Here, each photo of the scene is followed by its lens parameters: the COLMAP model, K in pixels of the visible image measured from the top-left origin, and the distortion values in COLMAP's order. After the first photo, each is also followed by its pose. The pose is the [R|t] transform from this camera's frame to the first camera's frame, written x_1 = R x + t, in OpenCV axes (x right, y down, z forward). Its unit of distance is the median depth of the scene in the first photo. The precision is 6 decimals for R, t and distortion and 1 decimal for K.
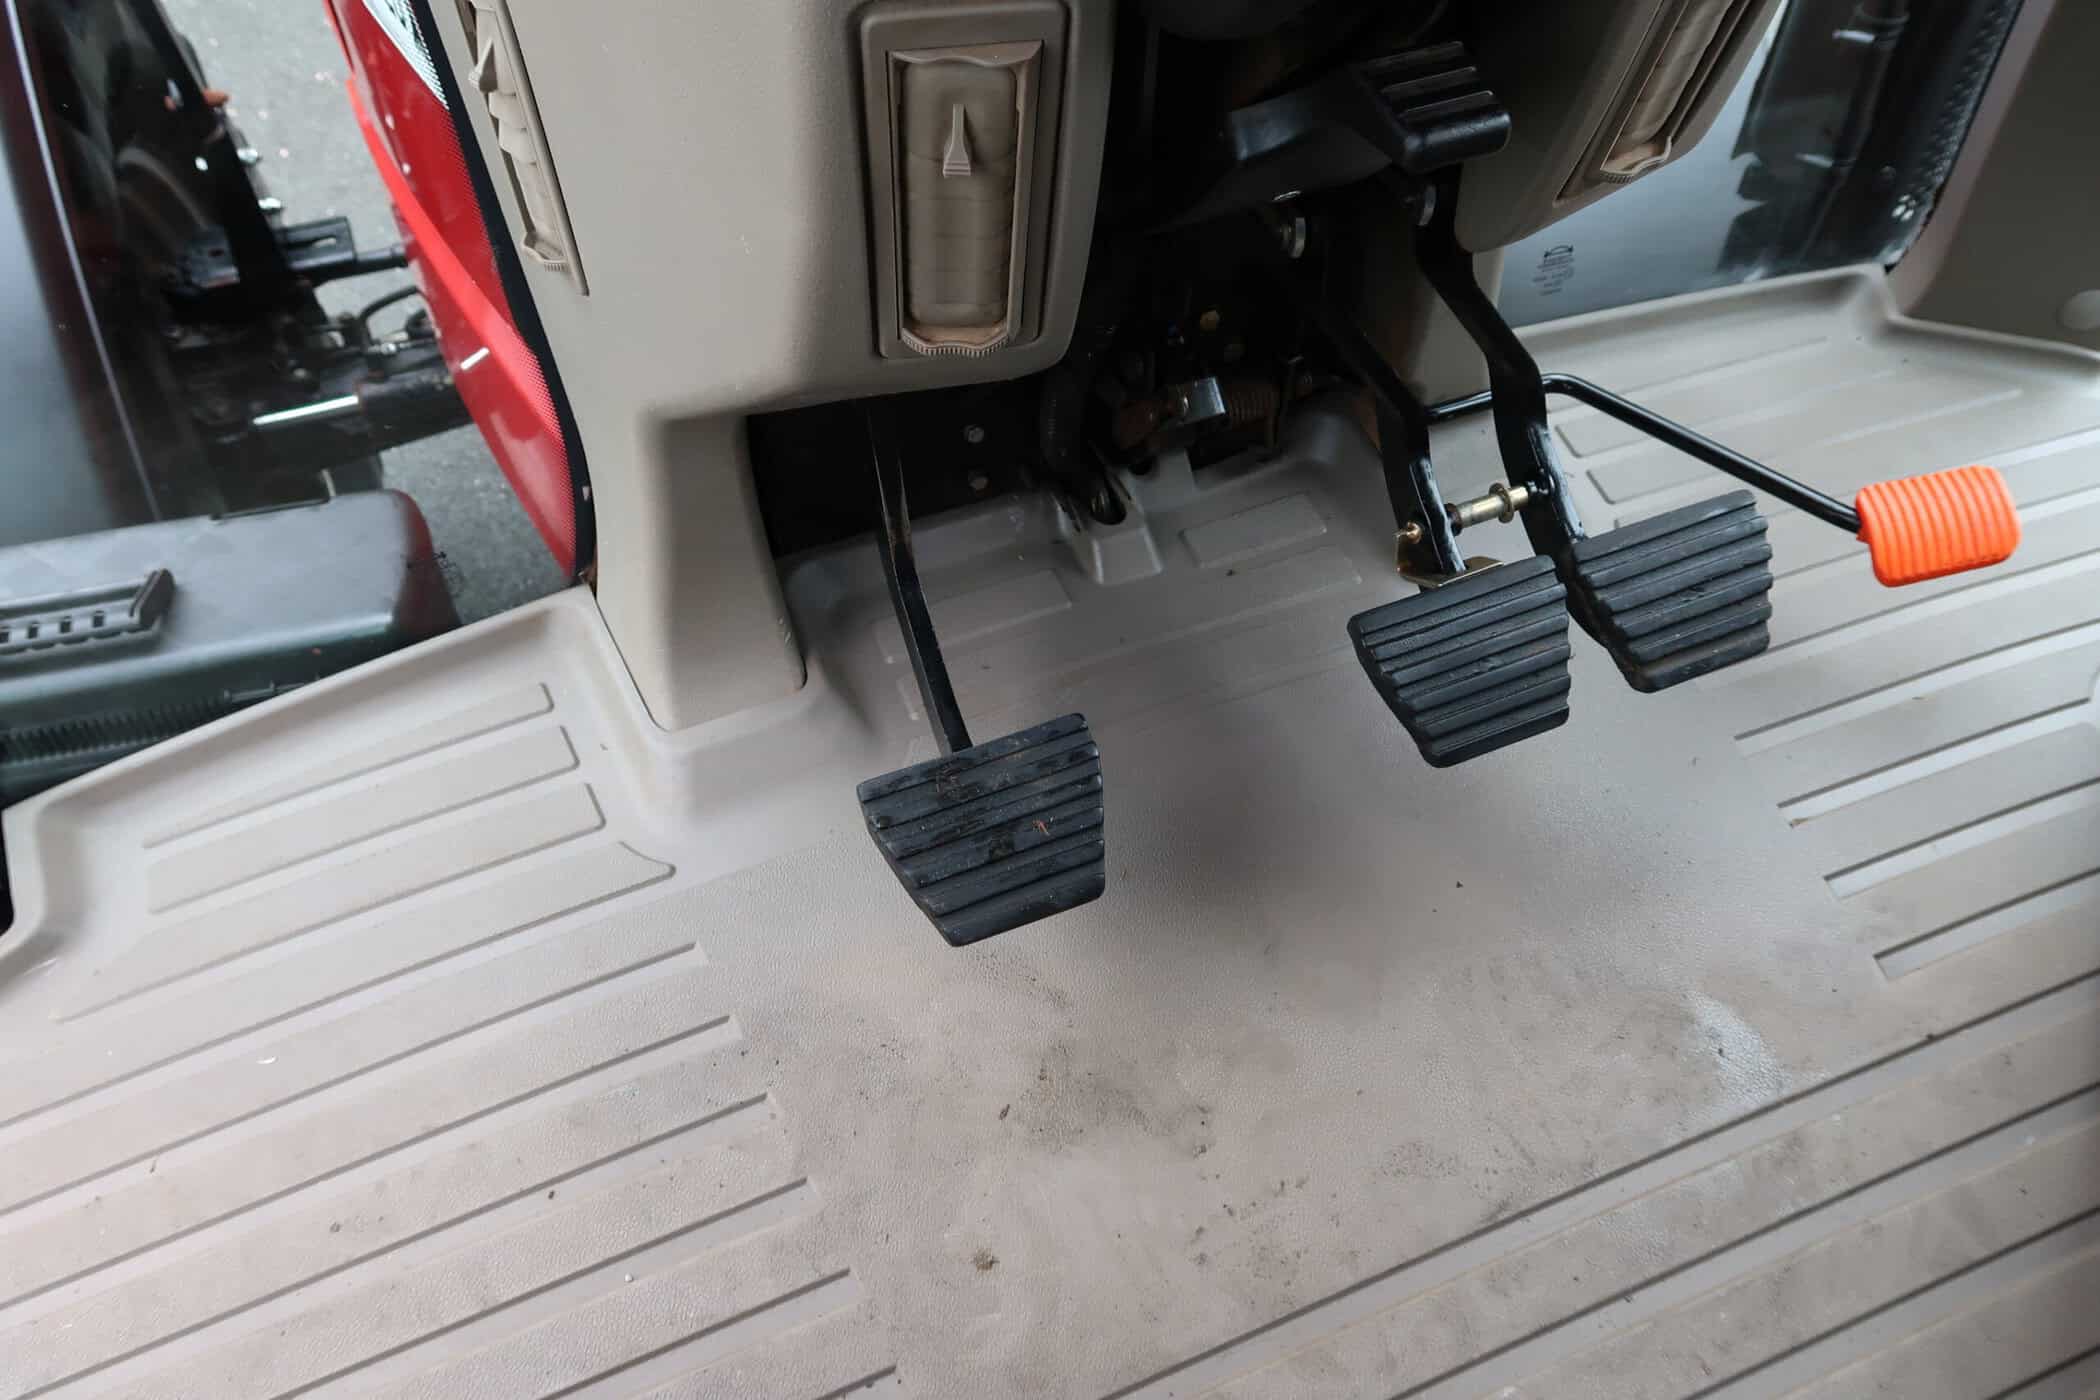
lens RADIAL K [[1437.9, 0, 1053.1], [0, 1437.9, 698.8], [0, 0, 1]] dist [-0.021985, 0.004146]
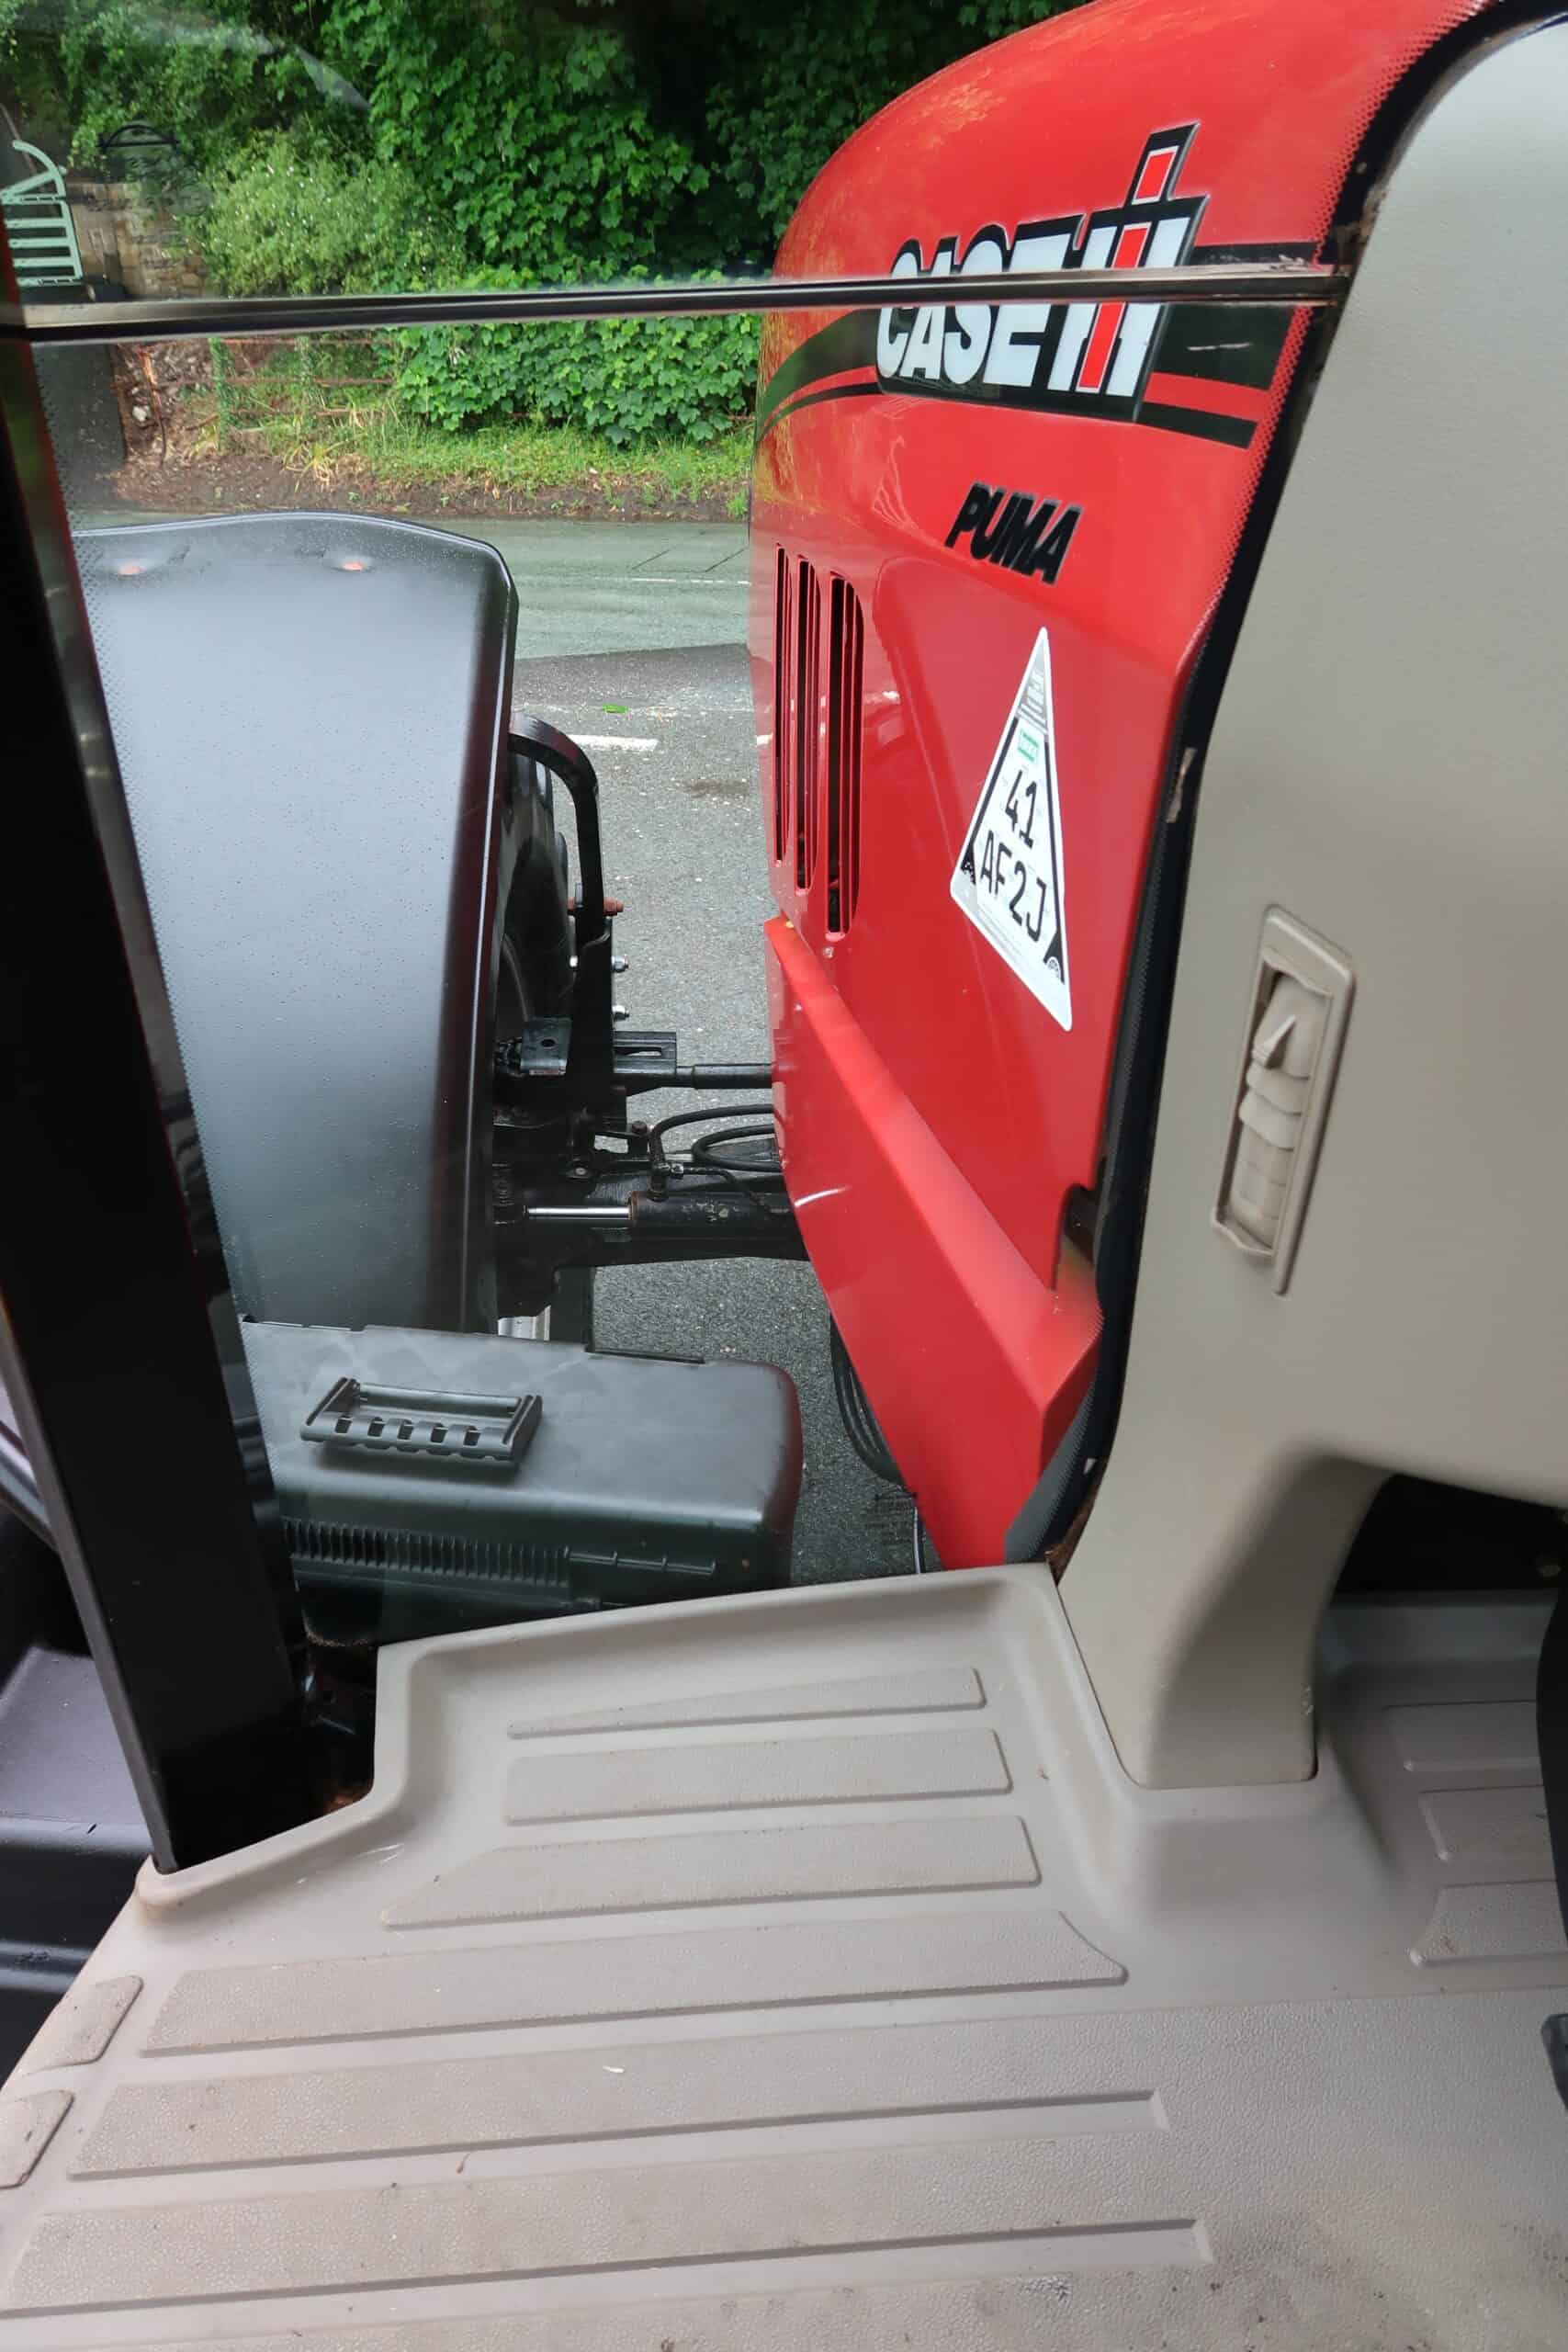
lens RADIAL K [[1610.3, 0, 776.9], [0, 1610.3, 1190.9], [0, 0, 1]] dist [-0.021985, 0.004146]
pose [[0.941463, 0.214993, -0.259665, -0.238240], [-0.273968, 0.936773, -0.217708, -0.030888], [0.196441, 0.276104, 0.940839, 0.013401]]
